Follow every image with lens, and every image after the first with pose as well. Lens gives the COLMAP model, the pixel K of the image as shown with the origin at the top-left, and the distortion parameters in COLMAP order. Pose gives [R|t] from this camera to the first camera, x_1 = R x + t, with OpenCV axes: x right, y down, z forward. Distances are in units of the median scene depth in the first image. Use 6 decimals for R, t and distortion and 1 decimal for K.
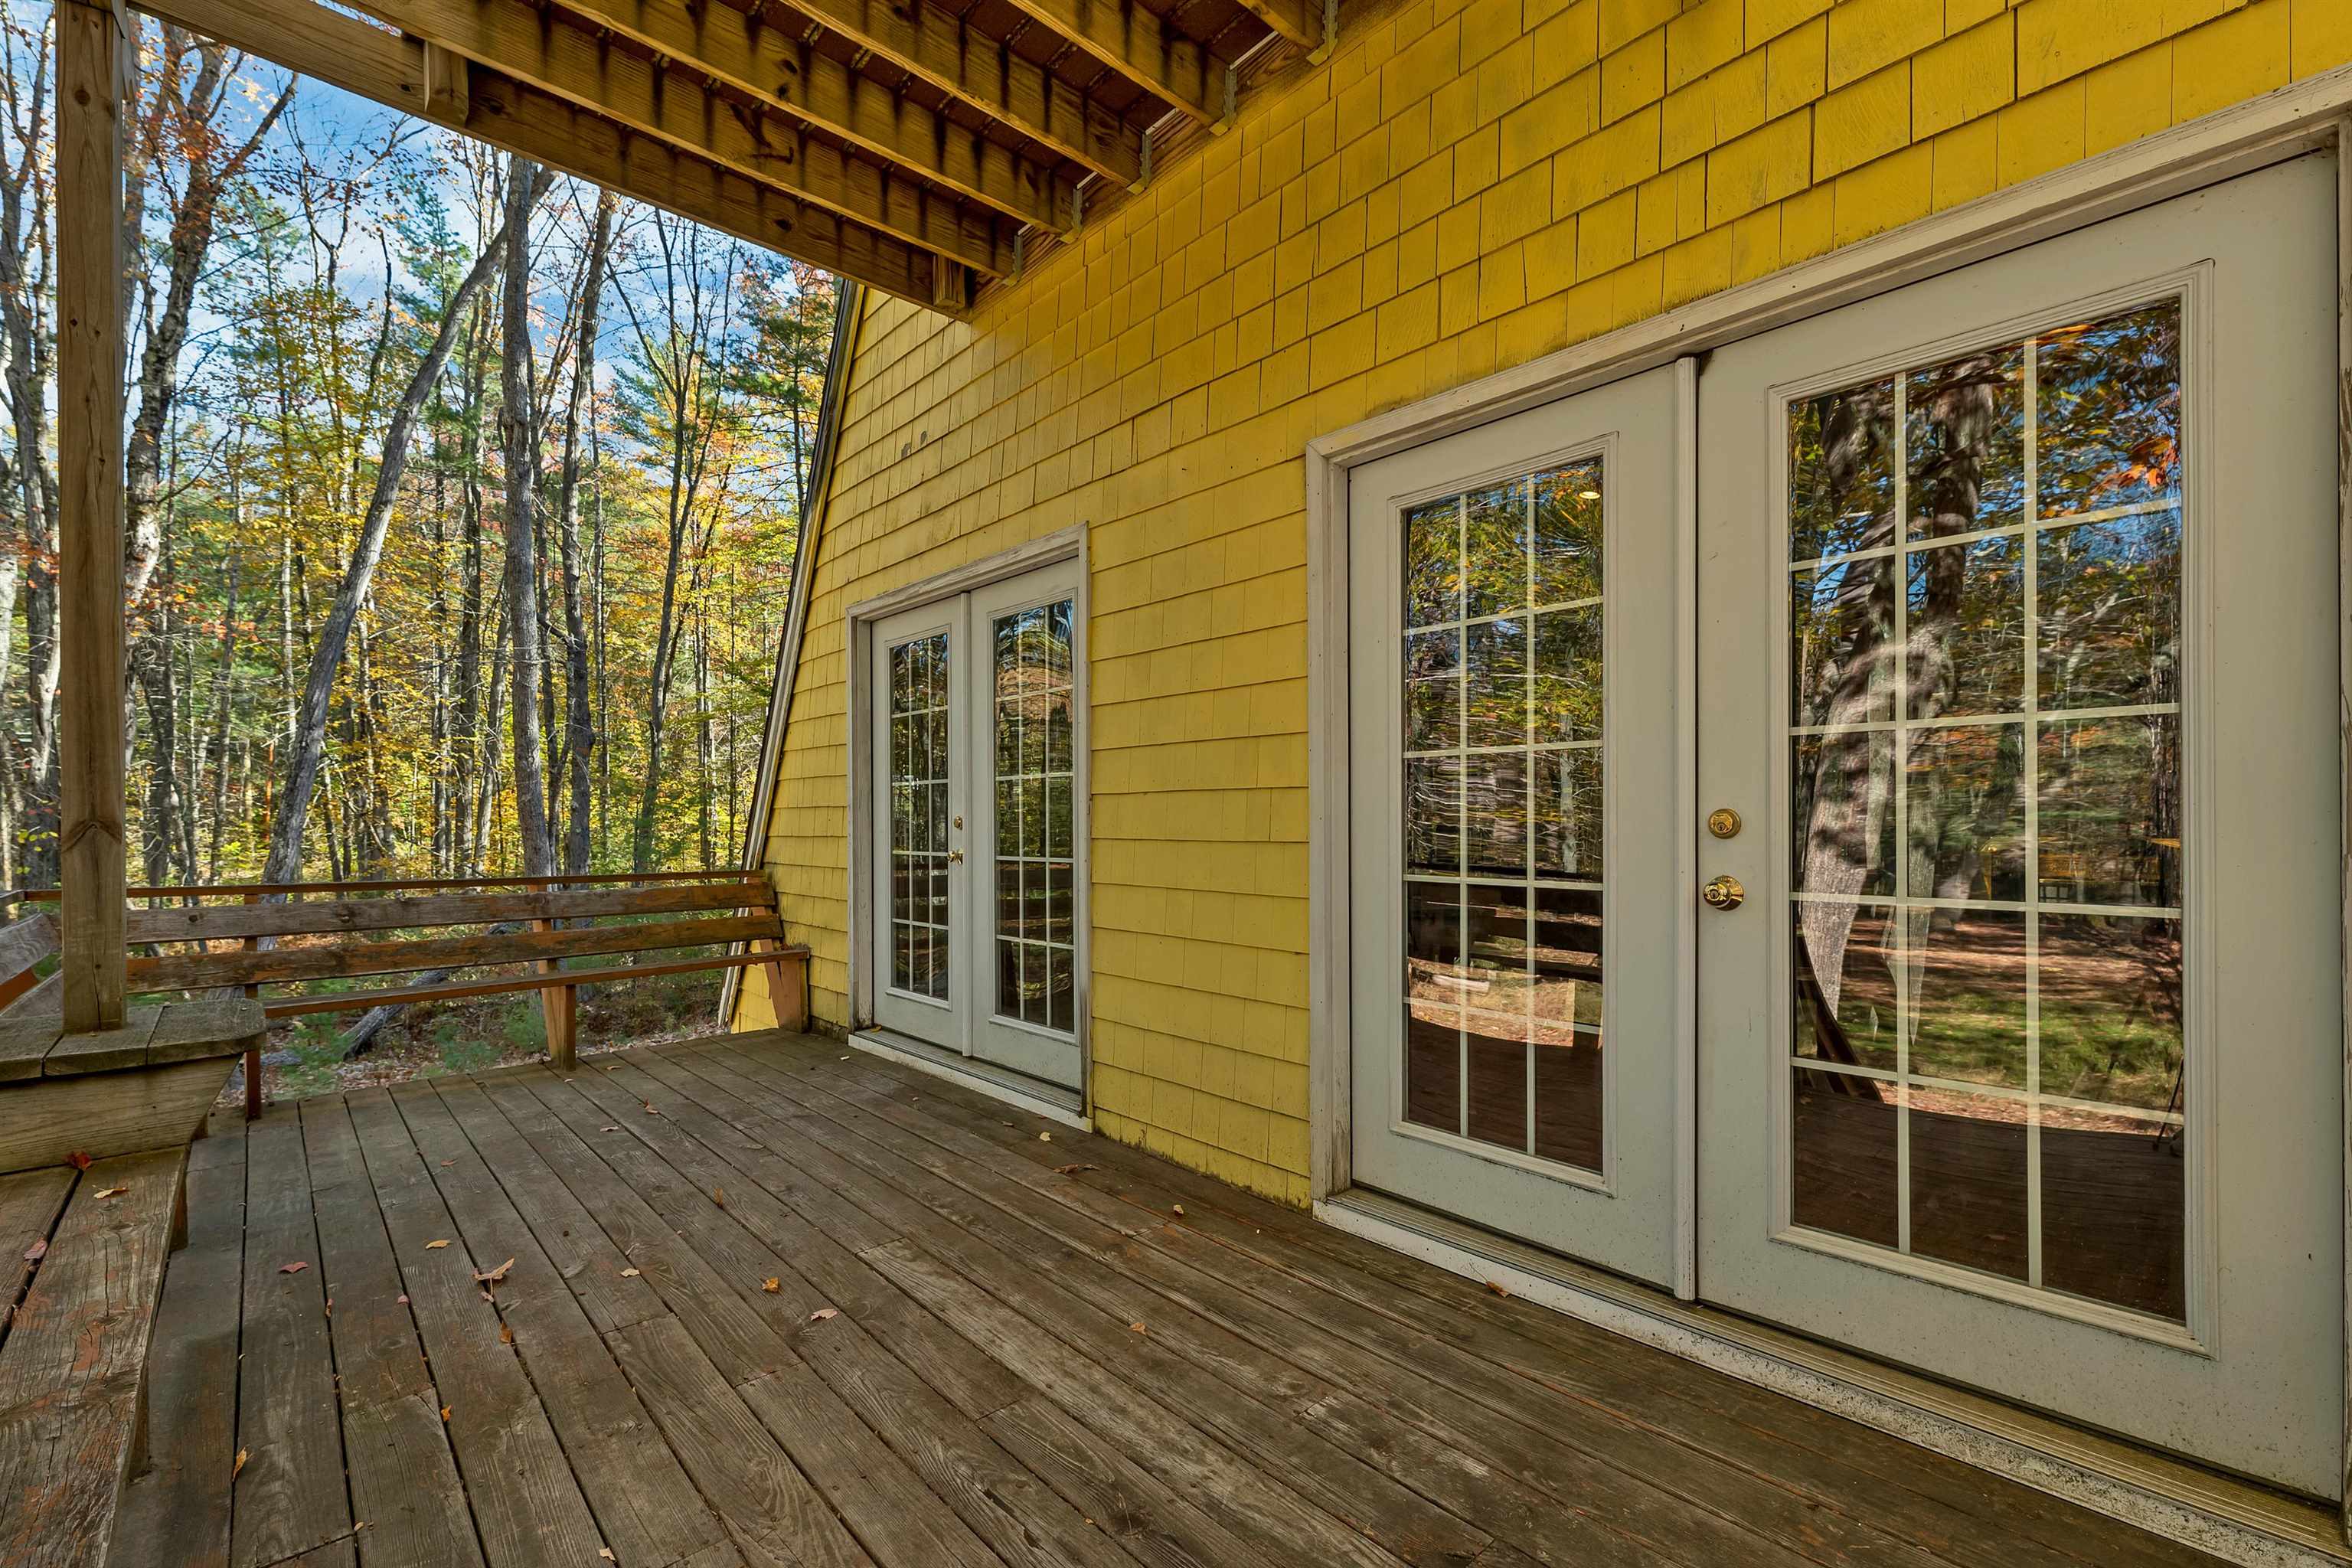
lens RADIAL K [[1004.4, 0, 1165.9], [0, 1004.4, 814.3], [0, 0, 1]] dist [0.001685, 0.000177]
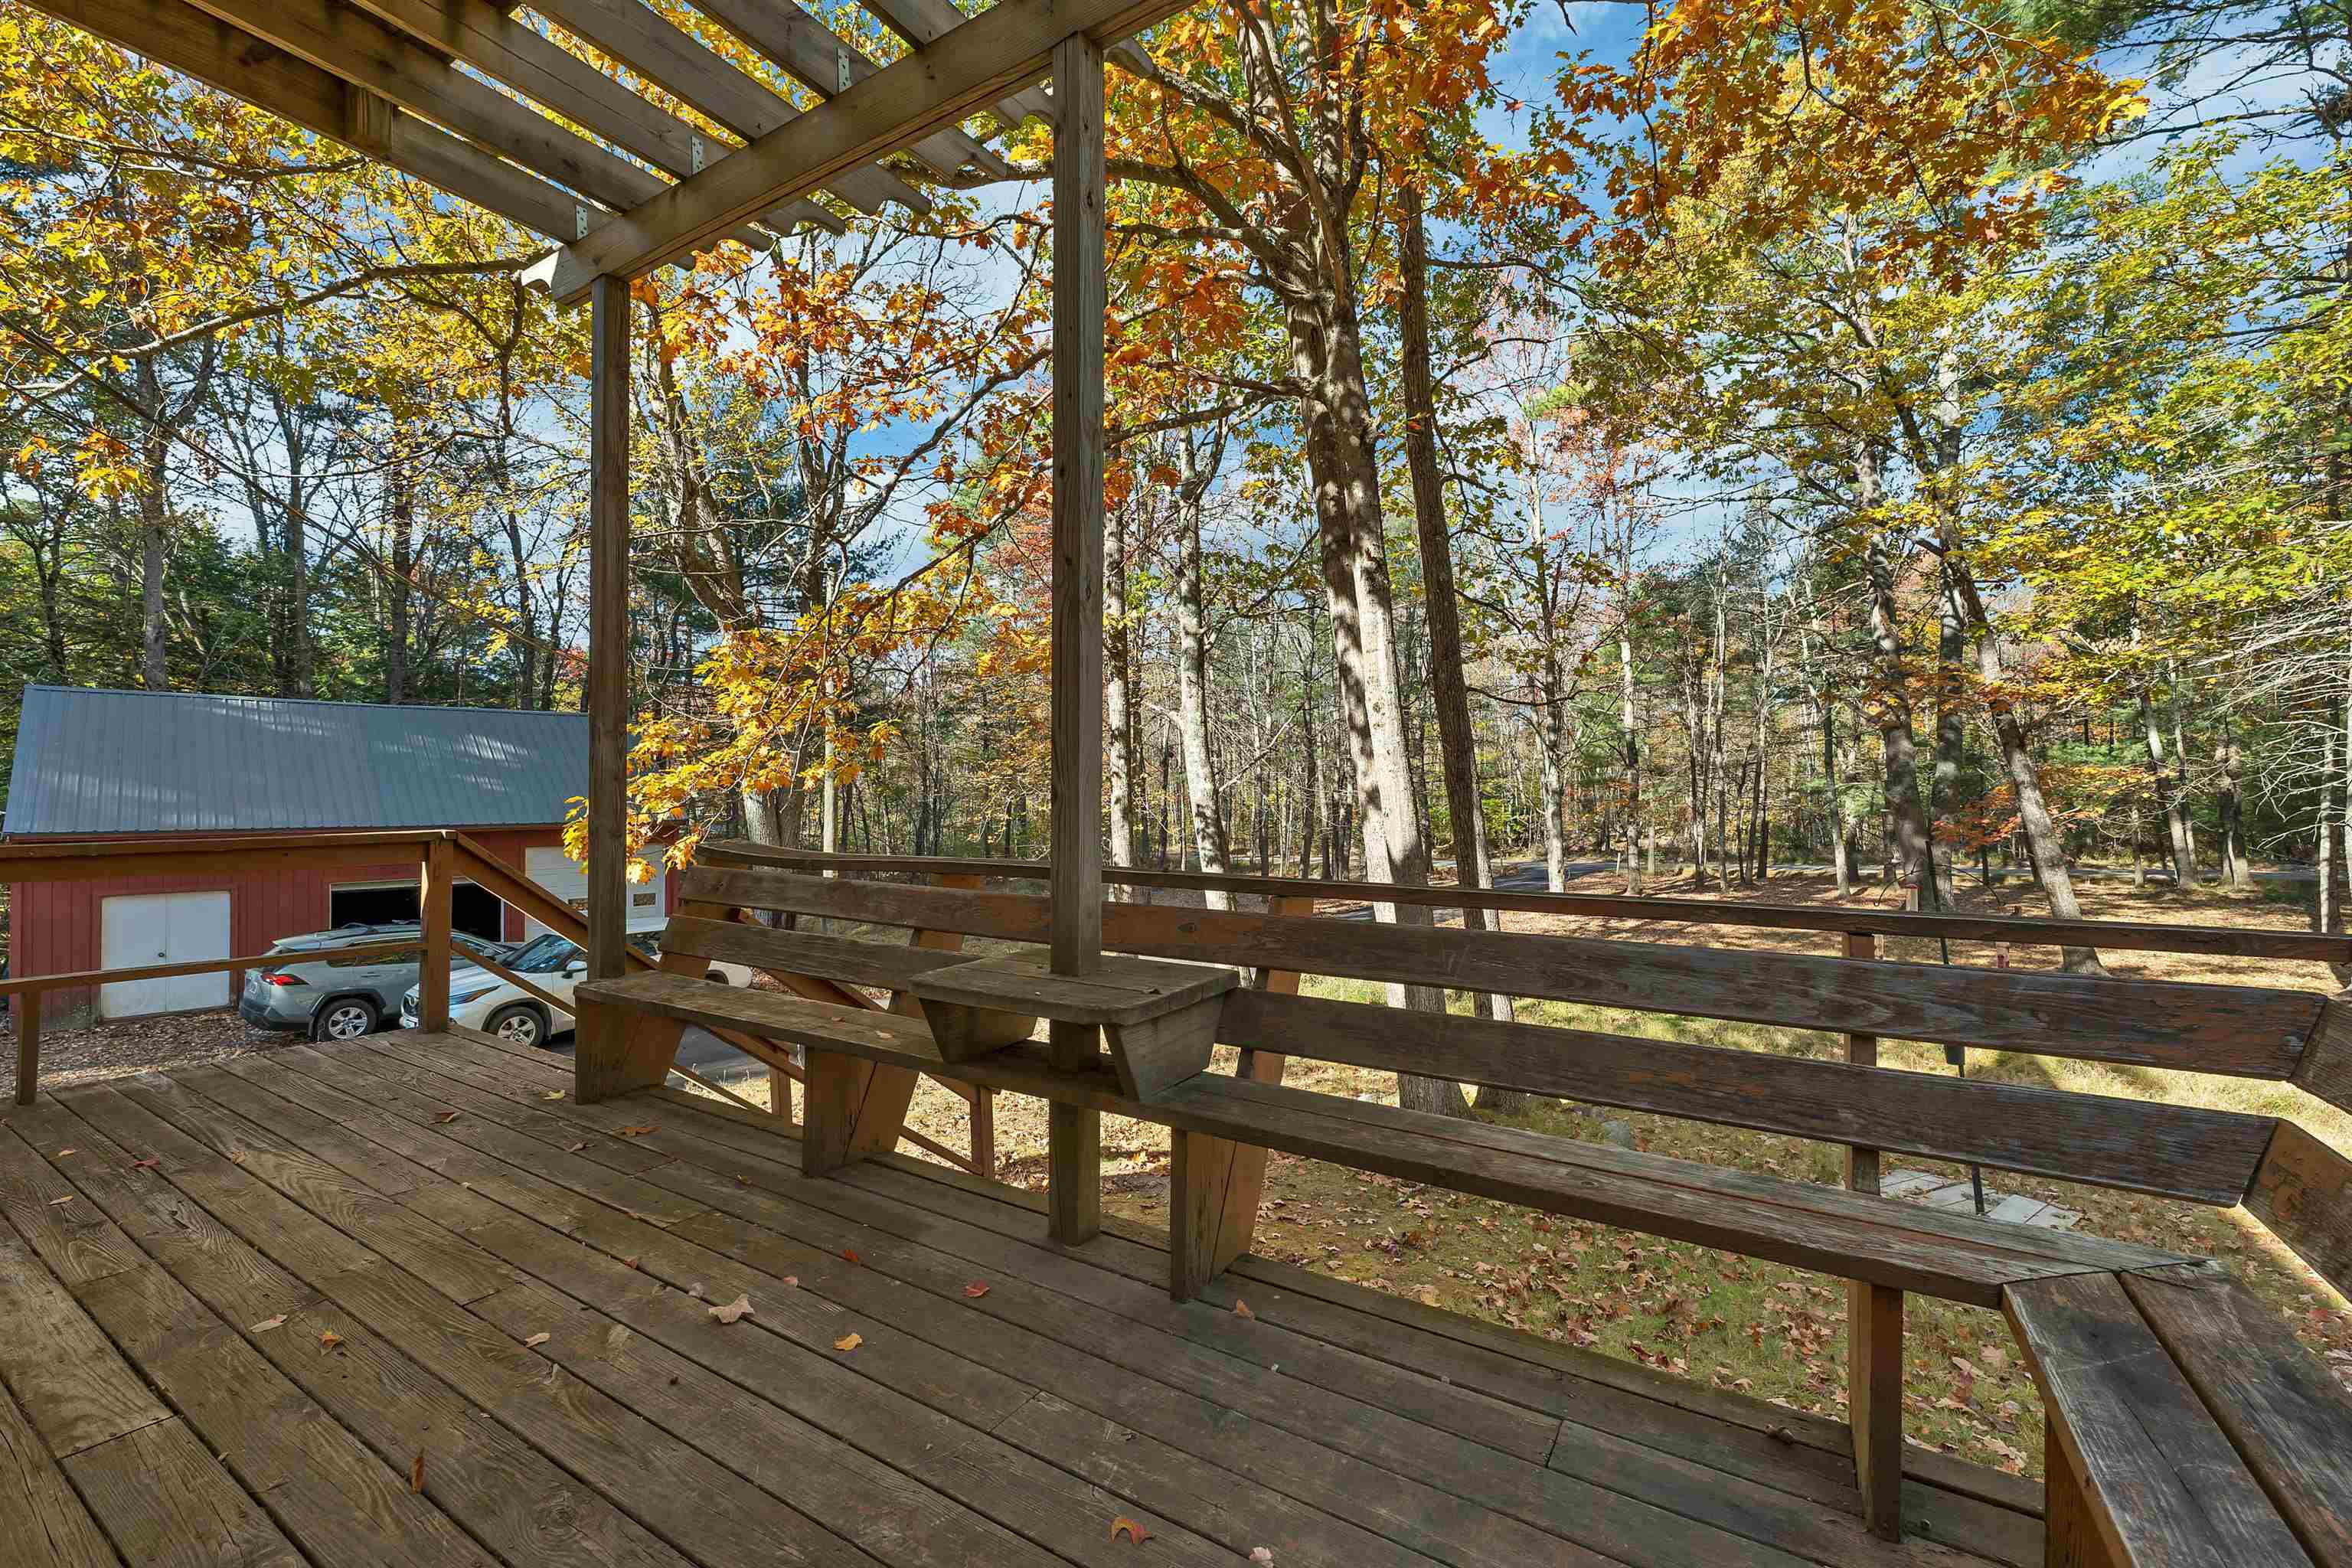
lens RADIAL K [[977.6, 0, 1173.0], [0, 977.6, 787.5], [0, 0, 1]] dist [0.002615, -0.000562]
pose [[-0.962396, 0.002386, -0.271640, -0.712583], [0.003002, 0.999994, -0.001852, 0.010998], [0.271634, -0.002598, -0.962397, 1.664970]]
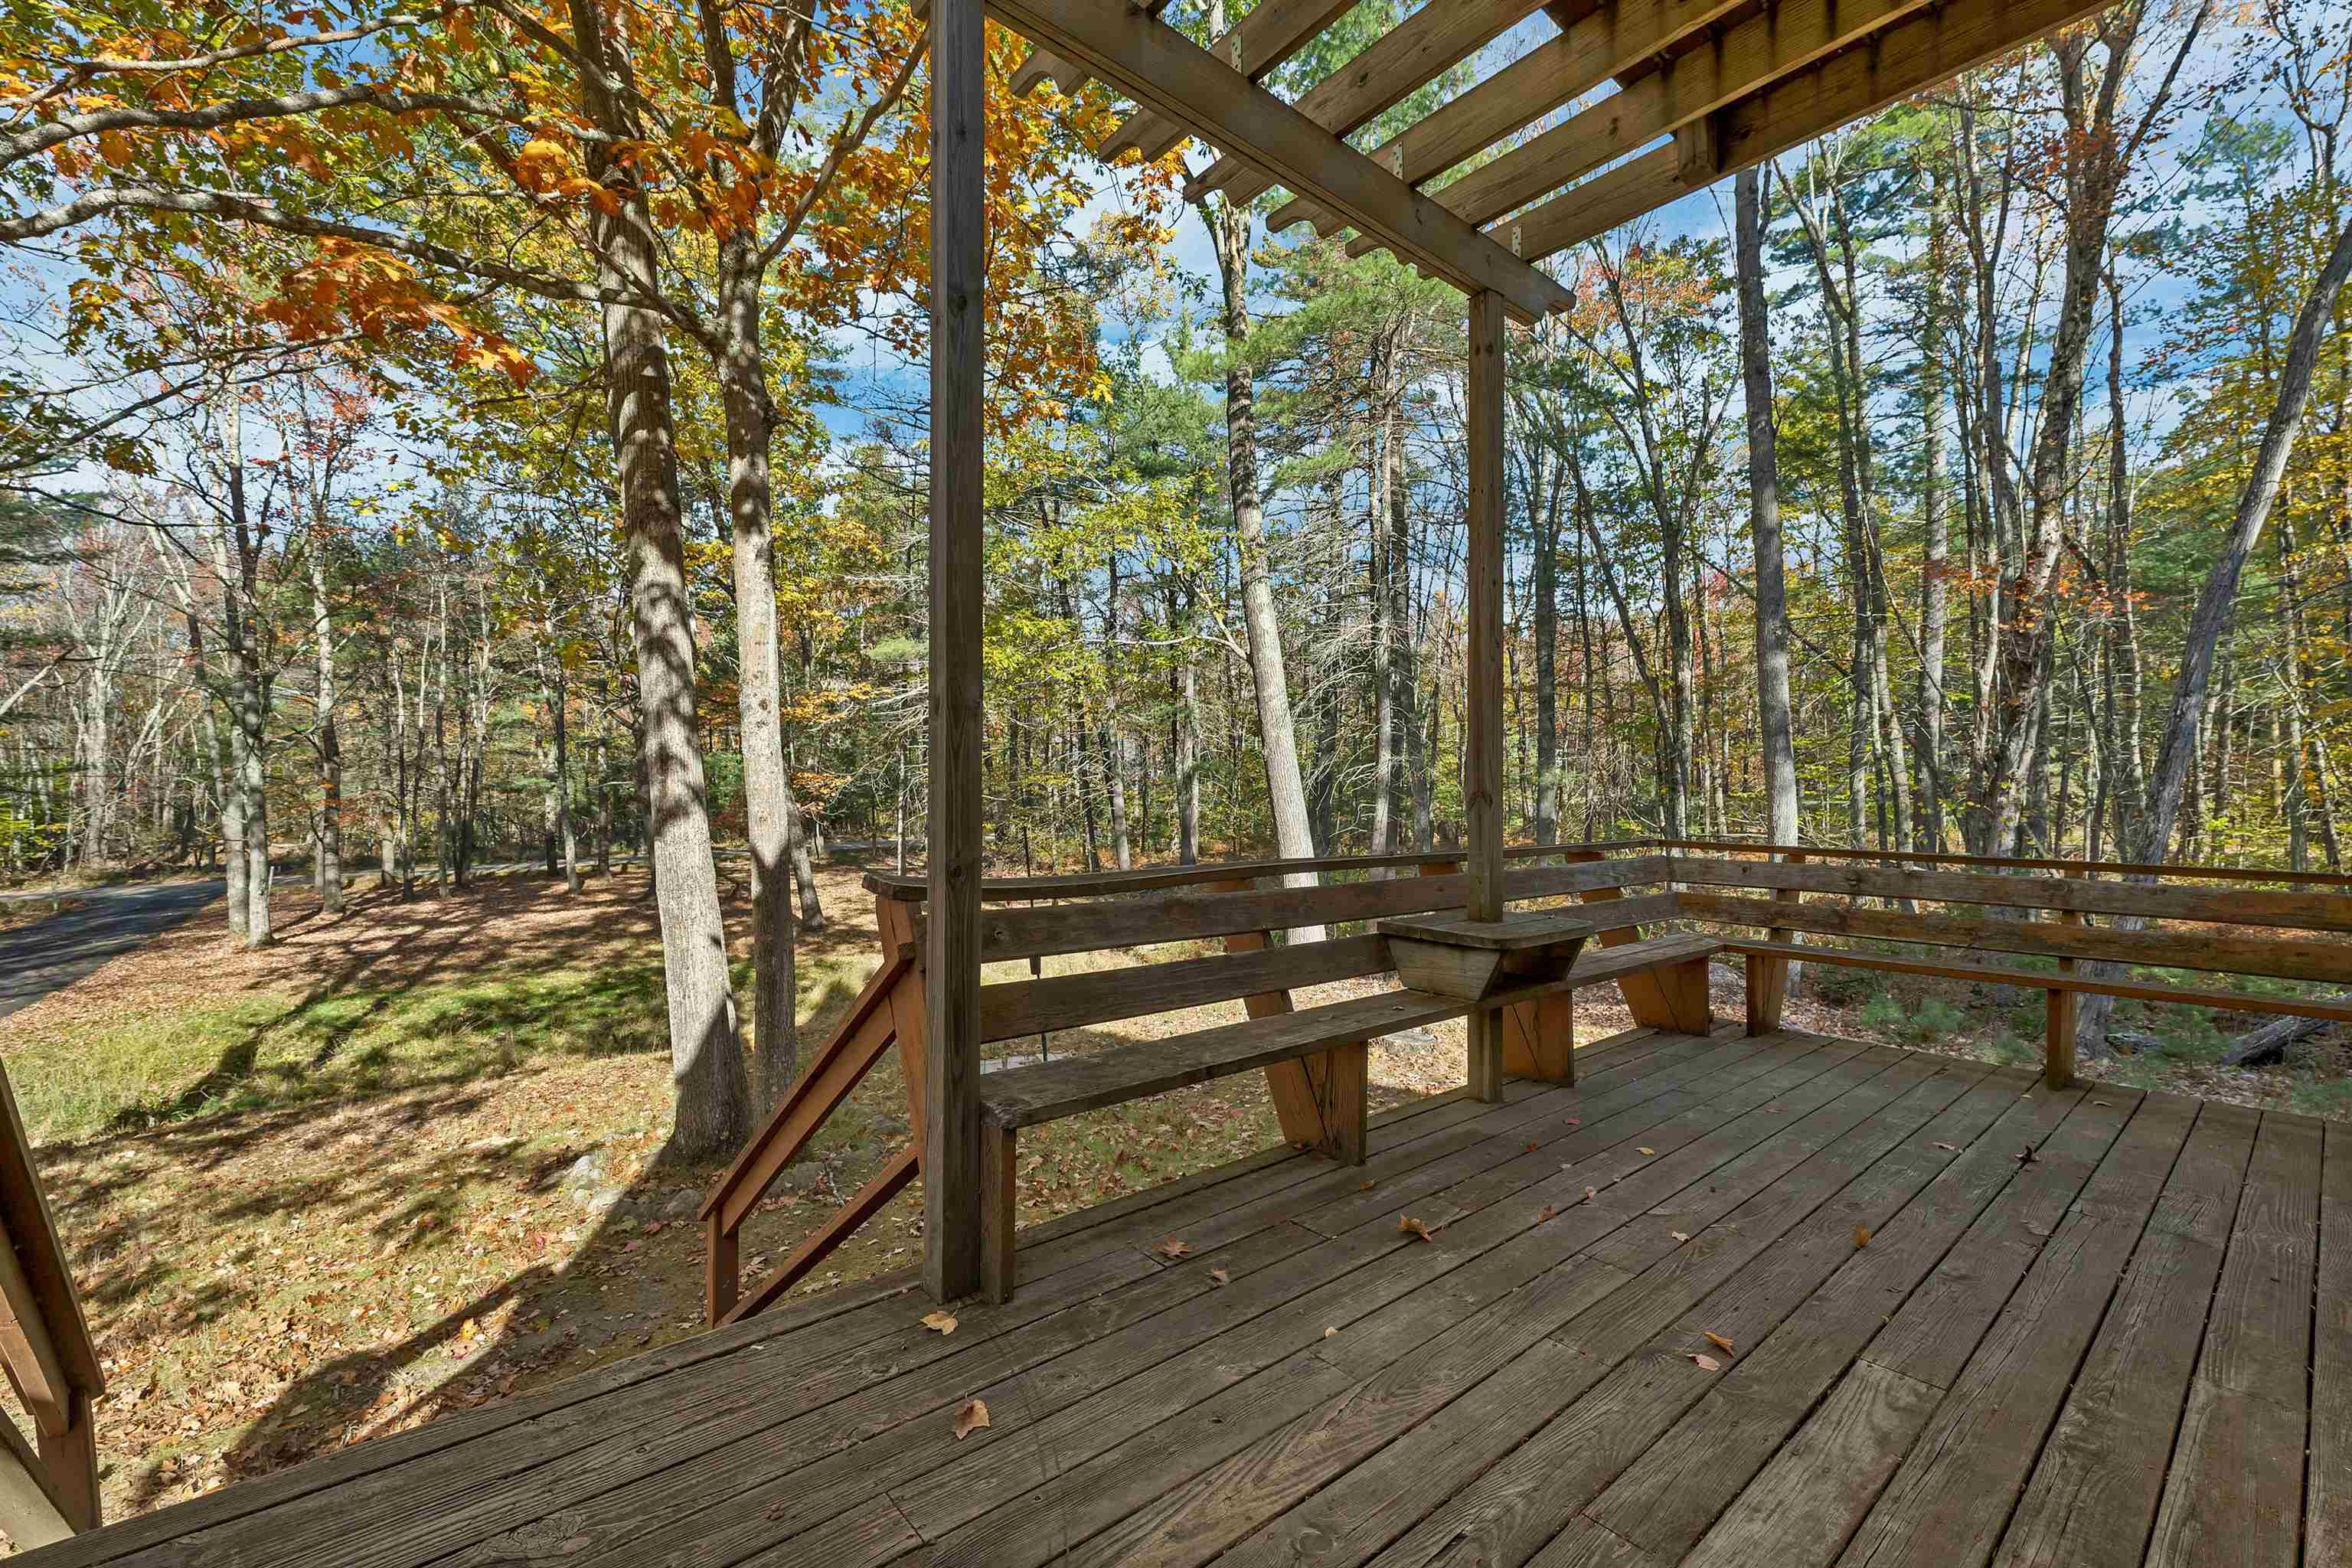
lens RADIAL K [[977.6, 0, 1173.0], [0, 977.6, 787.5], [0, 0, 1]] dist [0.002615, -0.000562]
pose [[-0.037967, 0.002964, -0.999275, 0.423411], [-0.001936, 0.999994, 0.003040, -0.004417], [0.999277, 0.002050, -0.037961, 0.453713]]
